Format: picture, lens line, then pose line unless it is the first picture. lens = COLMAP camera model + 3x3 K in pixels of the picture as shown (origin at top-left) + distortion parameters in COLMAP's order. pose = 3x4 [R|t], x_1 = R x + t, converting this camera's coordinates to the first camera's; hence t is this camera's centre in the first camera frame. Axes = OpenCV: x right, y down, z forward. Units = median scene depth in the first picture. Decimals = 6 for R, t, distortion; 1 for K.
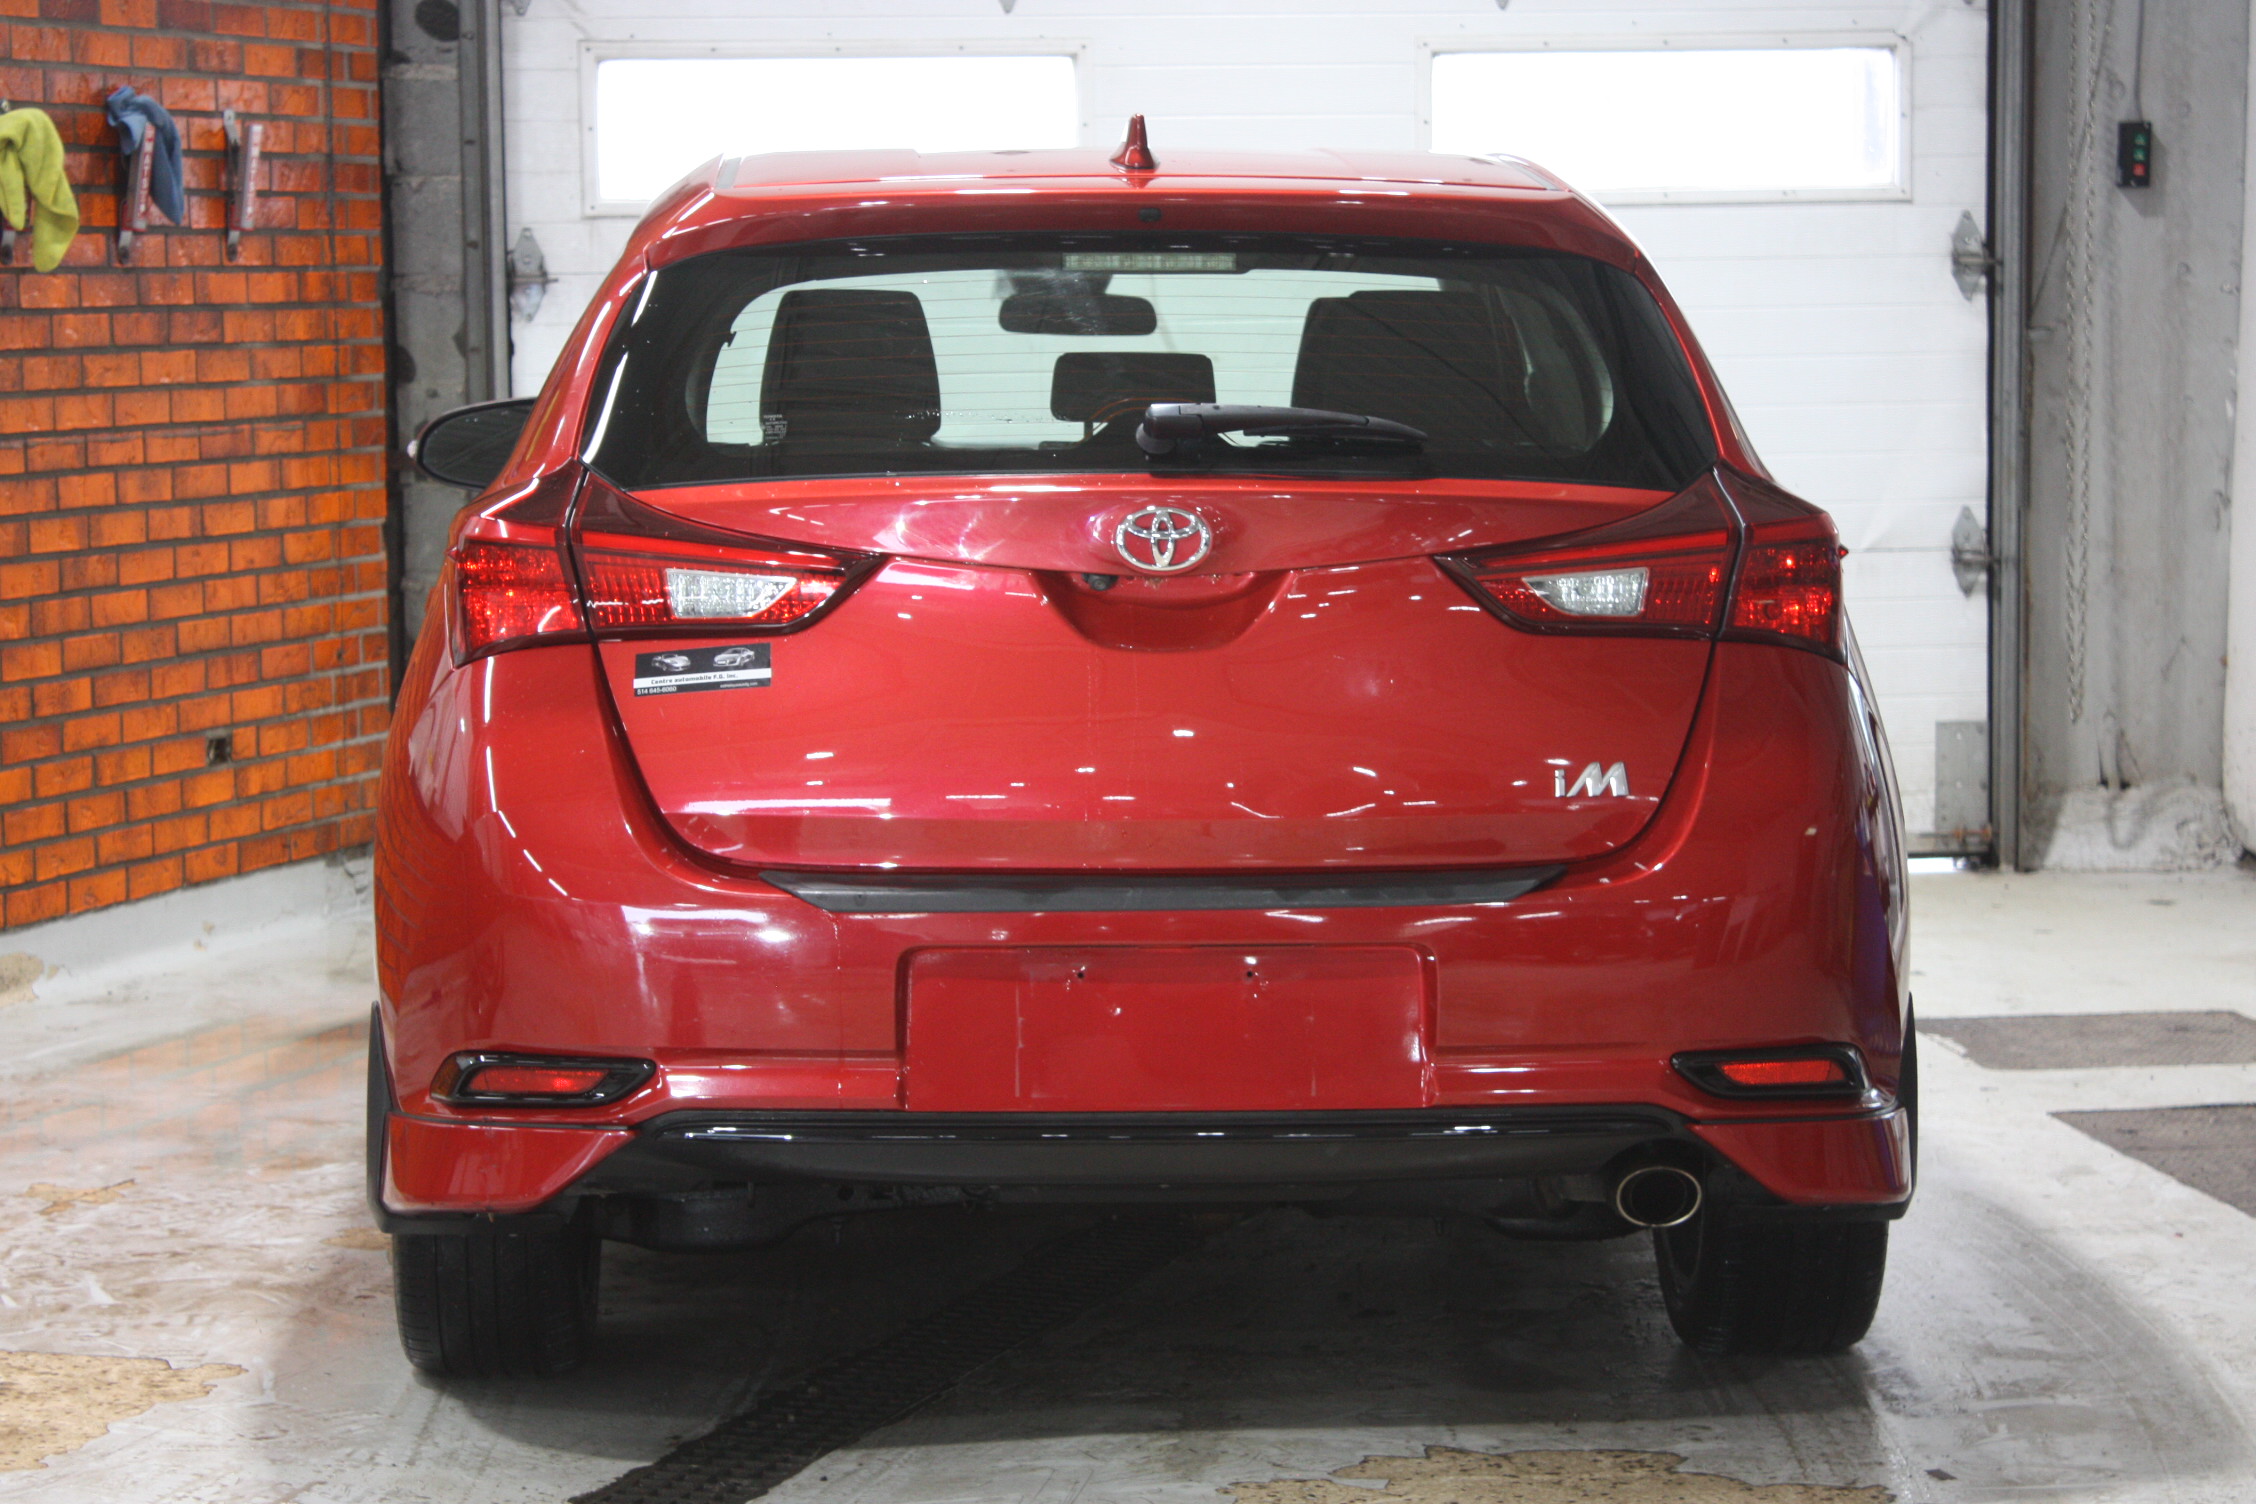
lens RADIAL K [[5434.6, 0, 1119.7], [0, 5434.6, 753.5], [0, 0, 1]] dist [0.121076, 0.000000]
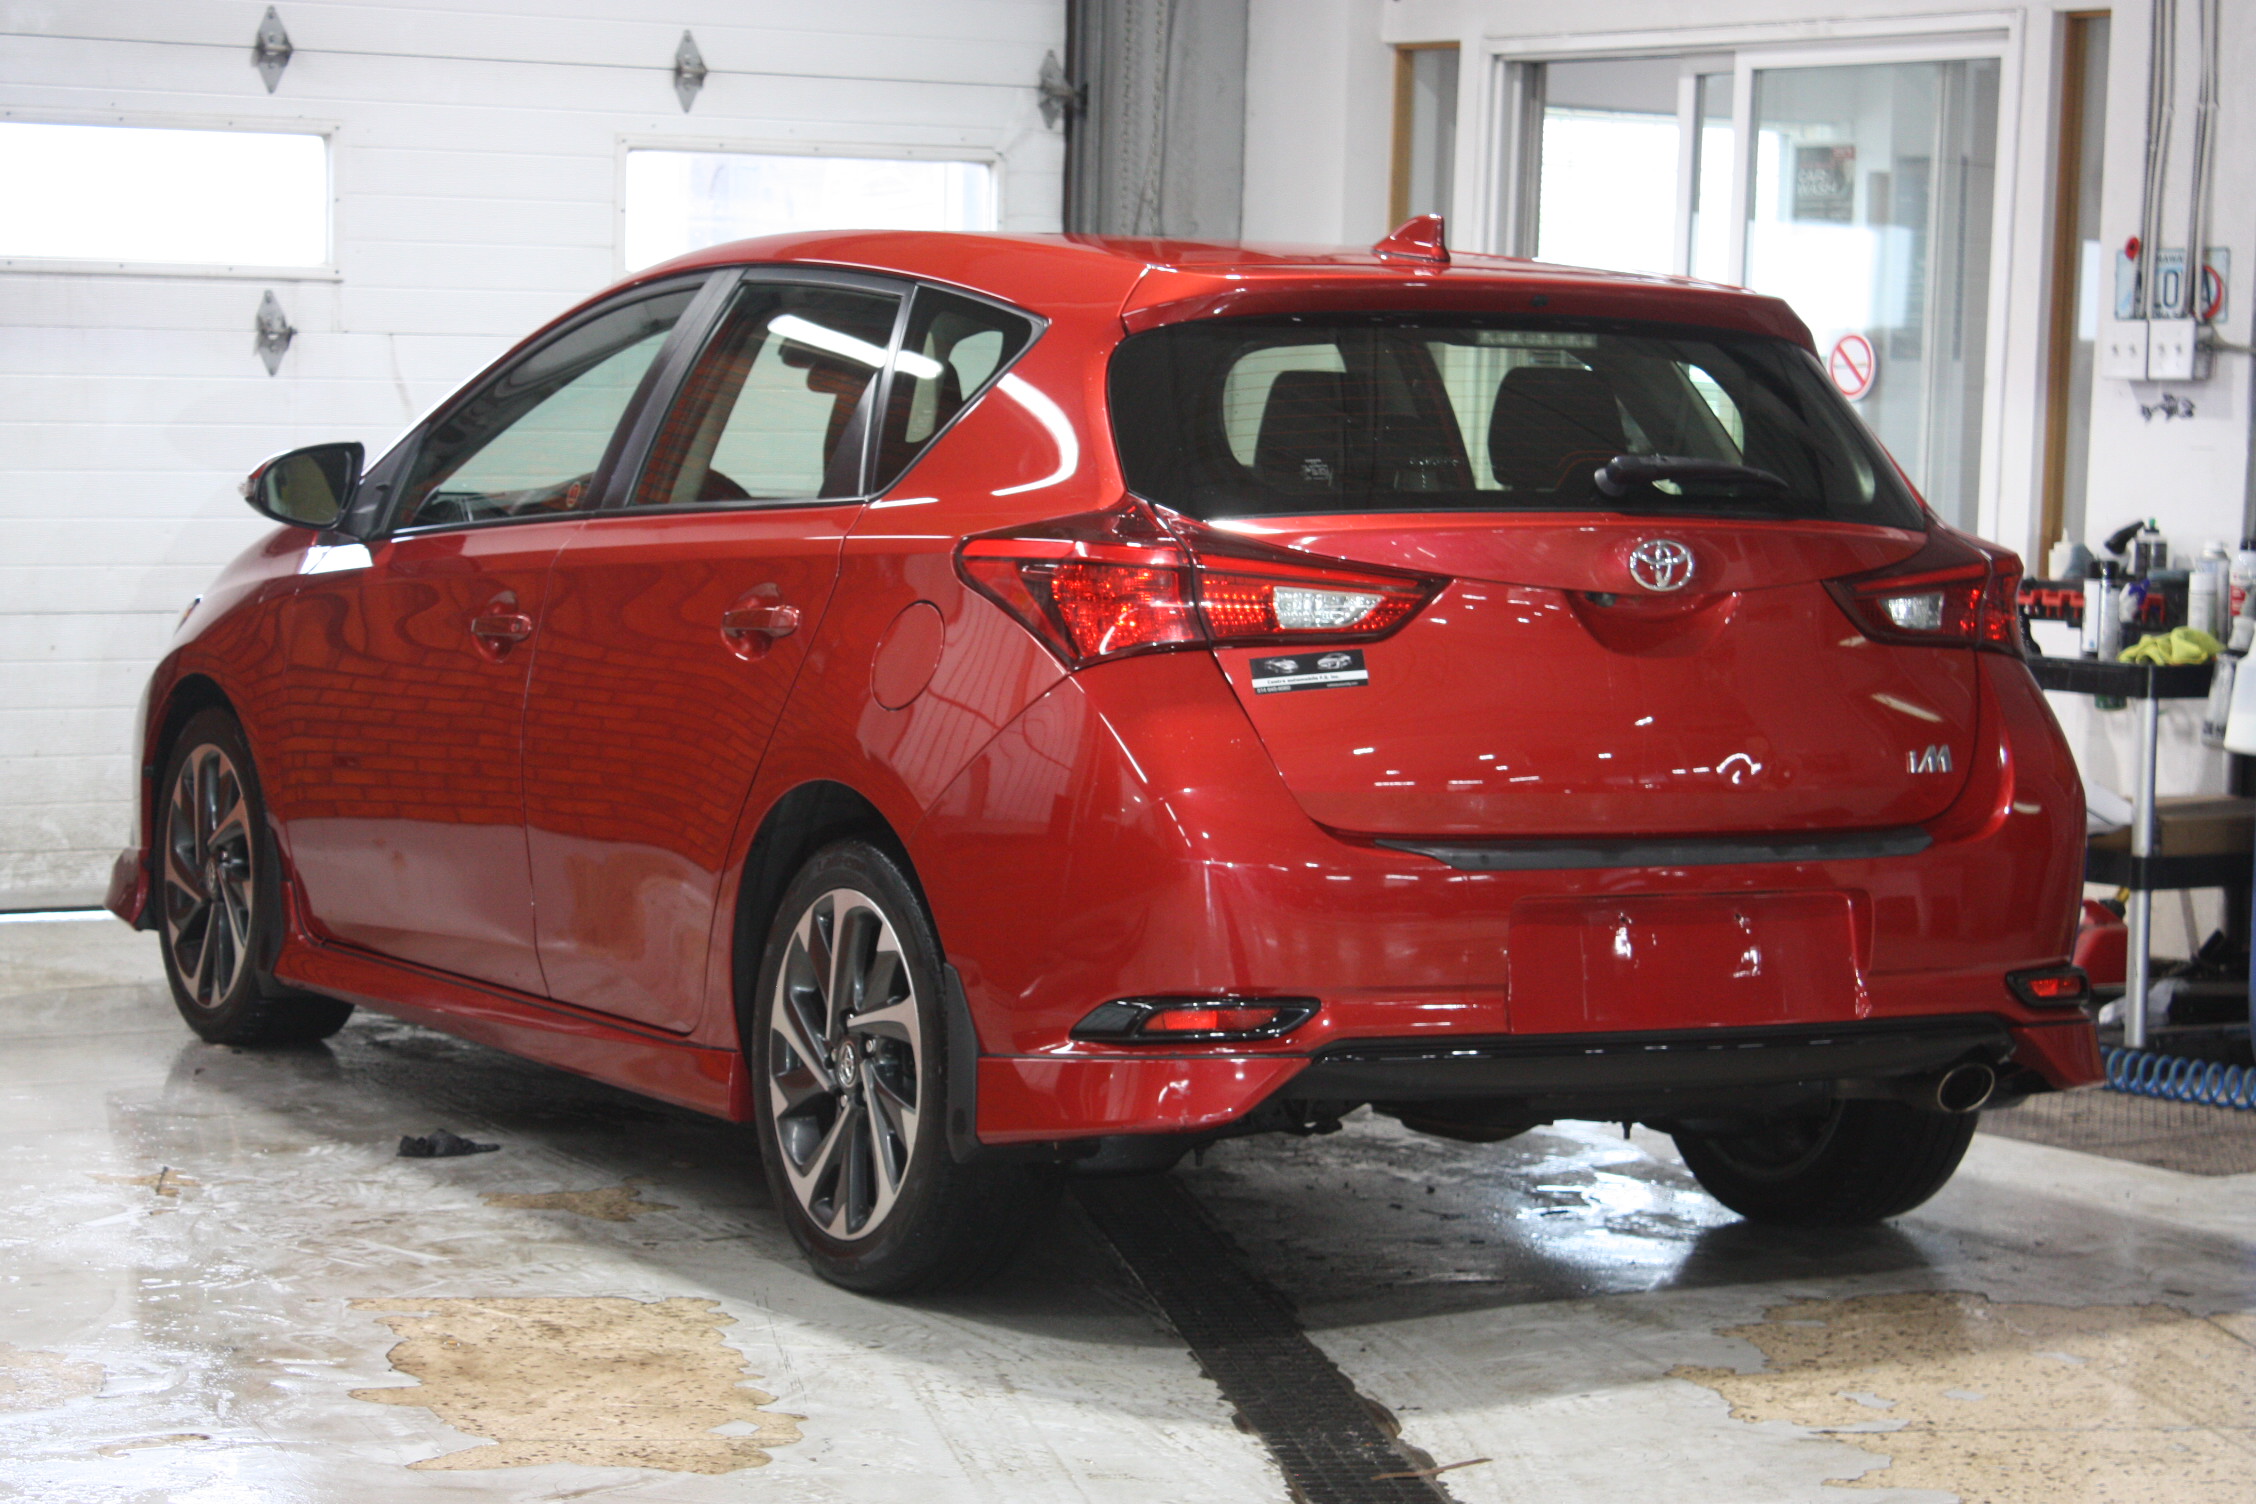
lens RADIAL K [[5264.1, 0, 1132.7], [0, 5264.1, 754.1], [0, 0, 1]] dist [0.105012, 0.000000]
pose [[0.897554, -0.006782, 0.440853, -0.613144], [0.012655, 0.999866, -0.010382, 0.013962], [-0.440724, 0.014898, 0.897519, -0.017851]]
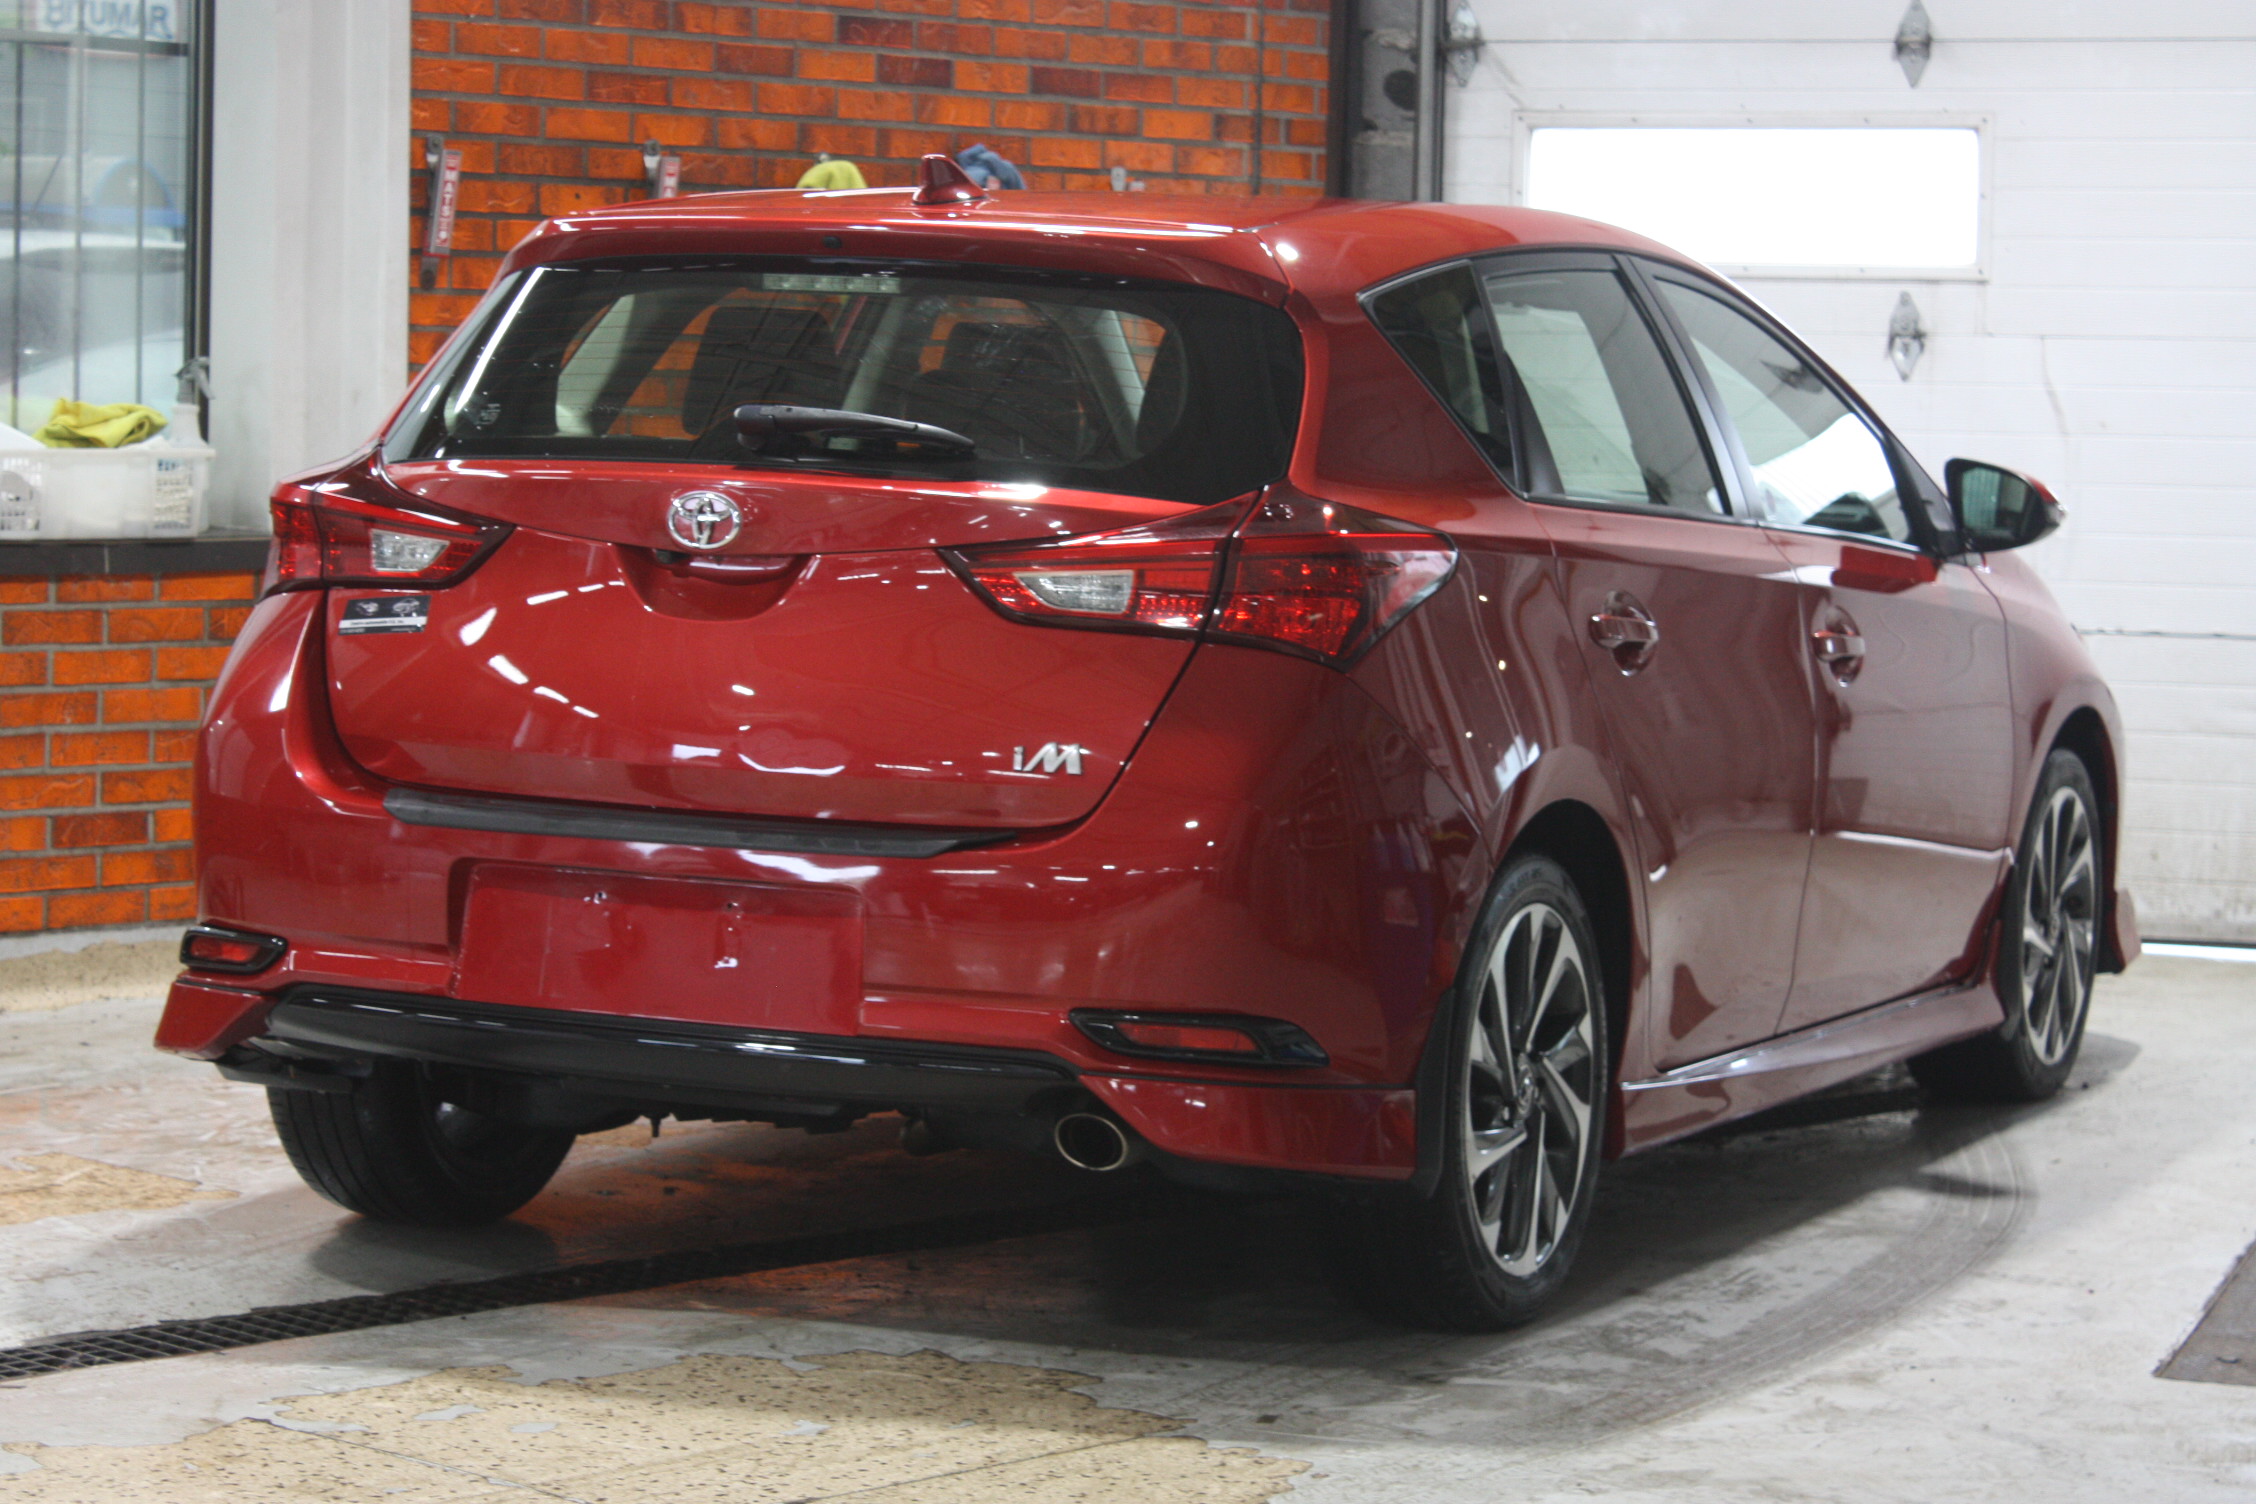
lens RADIAL K [[5434.6, 0, 1126.2], [0, 5434.6, 749.1], [0, 0, 1]] dist [0.121076, 0.000000]
pose [[0.894126, 0.064346, -0.443168, 0.584784], [-0.072466, 0.997370, -0.001394, 0.003491], [0.441913, 0.033361, 0.896438, 0.014463]]
